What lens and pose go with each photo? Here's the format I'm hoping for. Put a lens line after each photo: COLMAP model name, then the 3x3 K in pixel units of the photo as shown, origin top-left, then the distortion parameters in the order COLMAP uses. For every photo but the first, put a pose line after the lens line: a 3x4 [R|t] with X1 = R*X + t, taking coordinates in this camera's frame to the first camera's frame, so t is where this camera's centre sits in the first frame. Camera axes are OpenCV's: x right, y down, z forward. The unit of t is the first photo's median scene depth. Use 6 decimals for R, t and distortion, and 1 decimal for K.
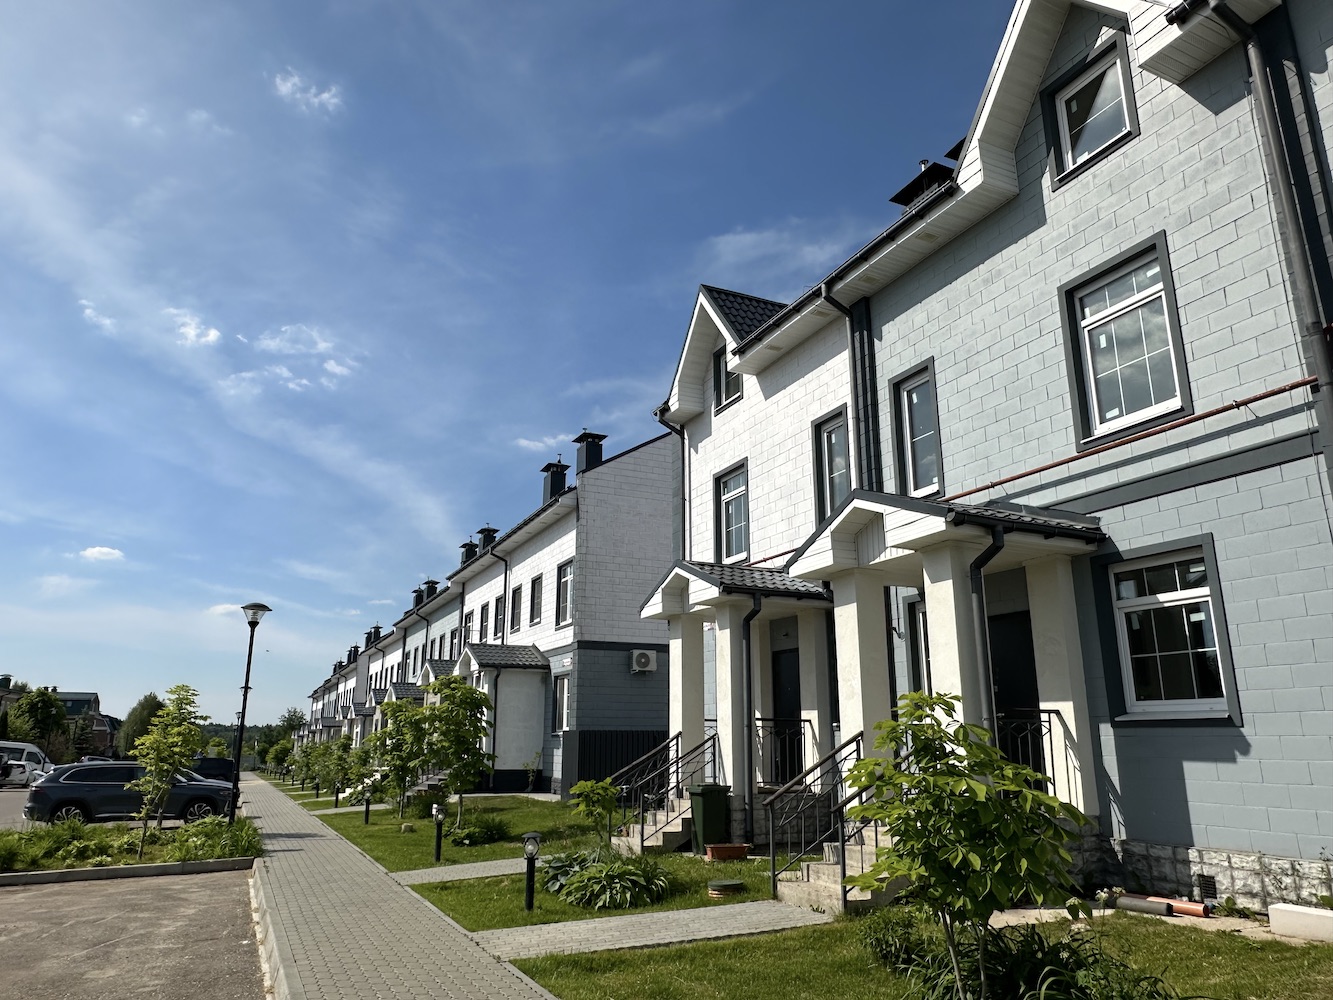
lens RADIAL K [[891.5, 0, 666.5], [0, 891.5, 500.0], [0, 0, 1]] dist [0.000689, -0.000023]
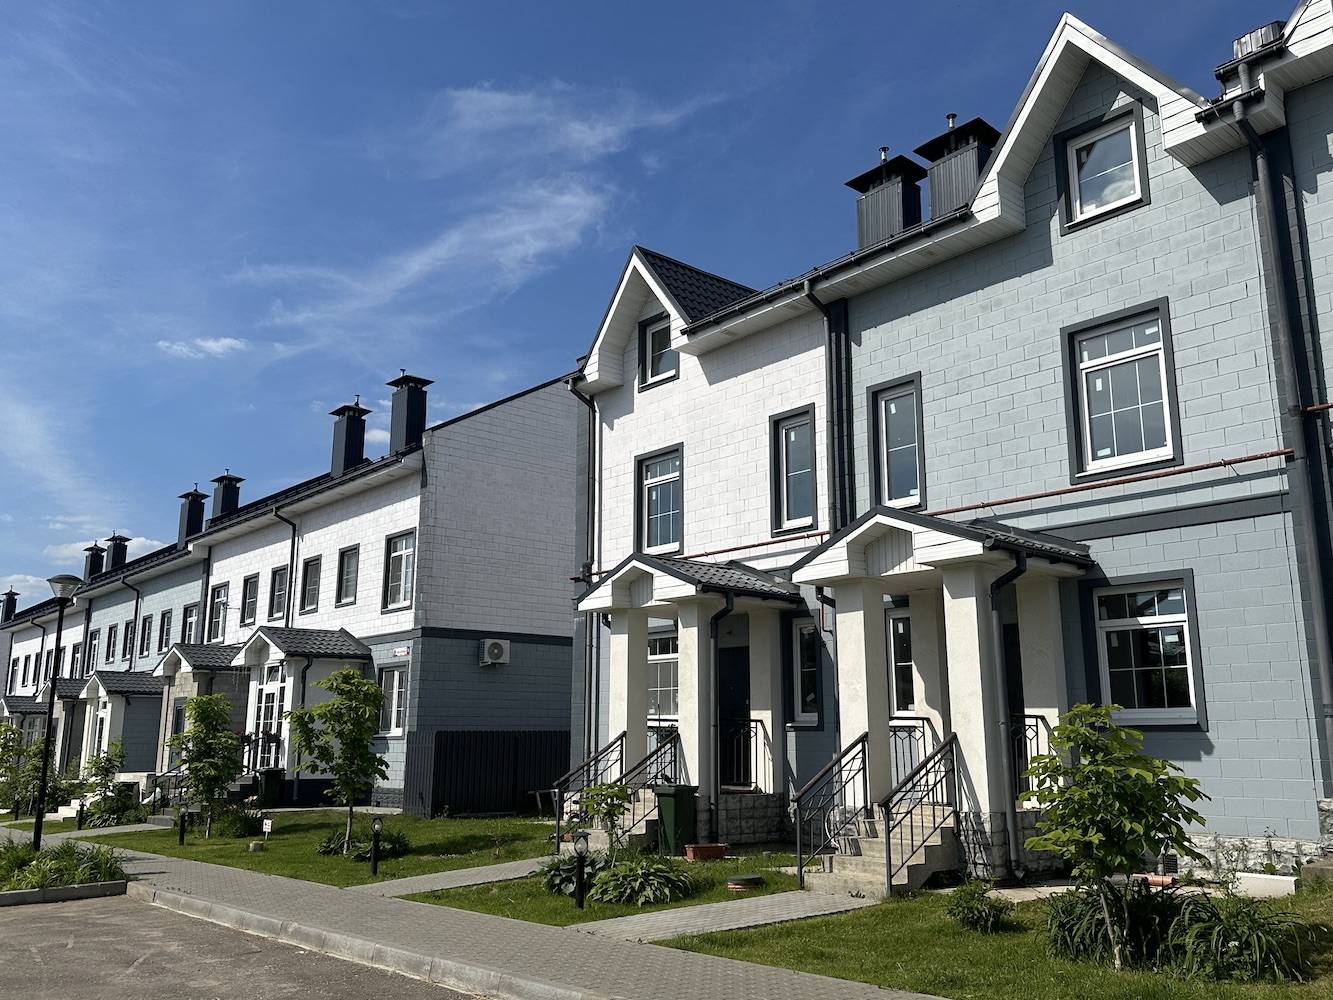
lens RADIAL K [[1106.5, 0, 668.2], [0, 1106.5, 502.9], [0, 0, 1]] dist [0.125398, -0.207173]
pose [[0.960685, 0.057264, 0.271672, -0.369121], [-0.071103, 0.996611, 0.041366, -0.049388], [-0.268383, -0.059056, 0.961500, -0.190231]]
